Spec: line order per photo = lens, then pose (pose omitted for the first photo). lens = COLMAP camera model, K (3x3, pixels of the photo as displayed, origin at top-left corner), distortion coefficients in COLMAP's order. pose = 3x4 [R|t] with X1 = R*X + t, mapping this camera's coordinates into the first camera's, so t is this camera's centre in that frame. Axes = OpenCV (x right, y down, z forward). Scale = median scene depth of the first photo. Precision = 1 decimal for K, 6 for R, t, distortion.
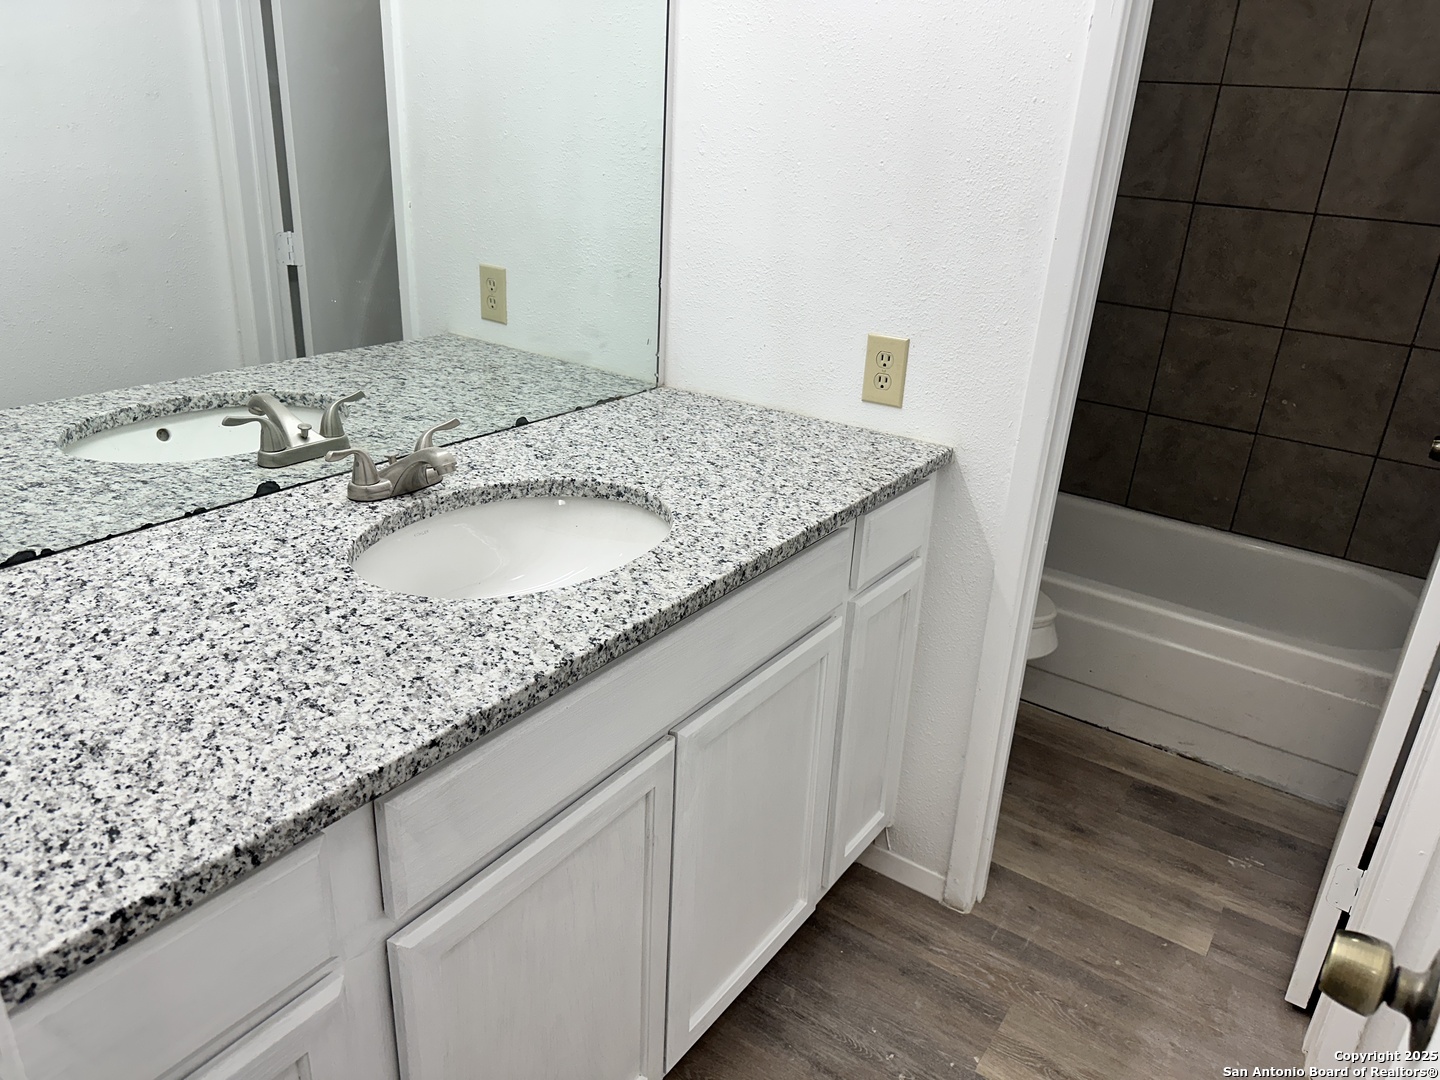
lens RADIAL K [[1008.8, 0, 724.5], [0, 1008.8, 539.7], [0, 0, 1]] dist [0.062024, -0.062249]
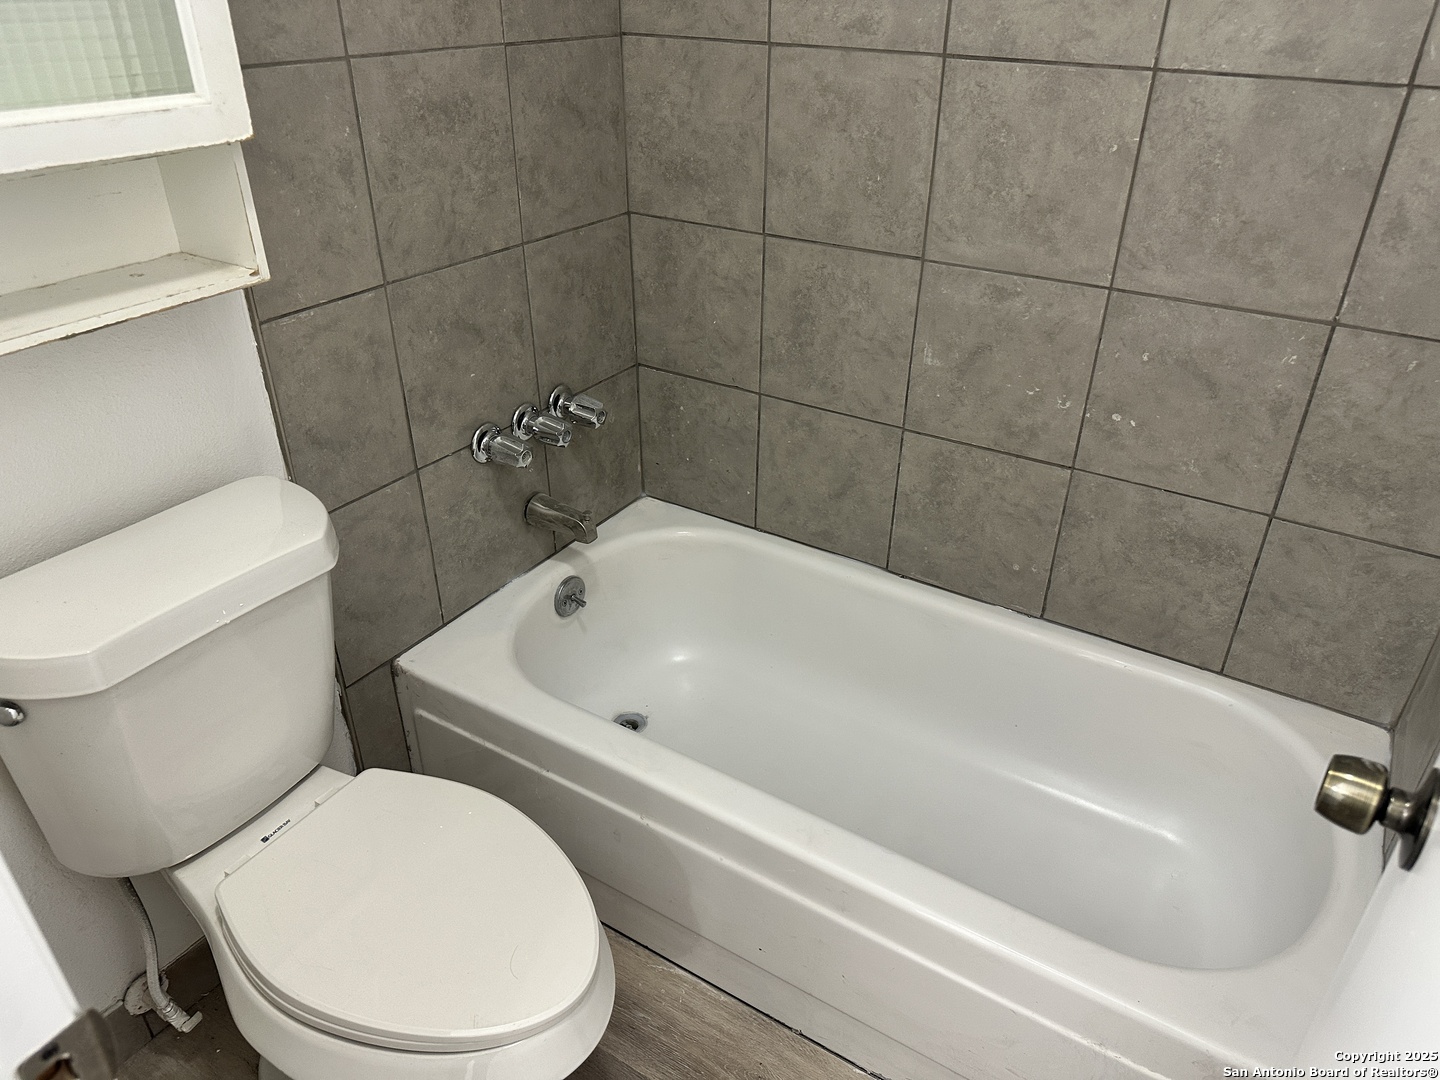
lens RADIAL K [[1008.8, 0, 718.4], [0, 1008.8, 540.0], [0, 0, 1]] dist [0.062024, -0.062249]
pose [[0.998836, -0.047154, -0.010185, 0.329888], [0.048075, 0.990444, 0.129266, -0.150969], [0.003992, -0.129605, 0.991558, 0.429876]]
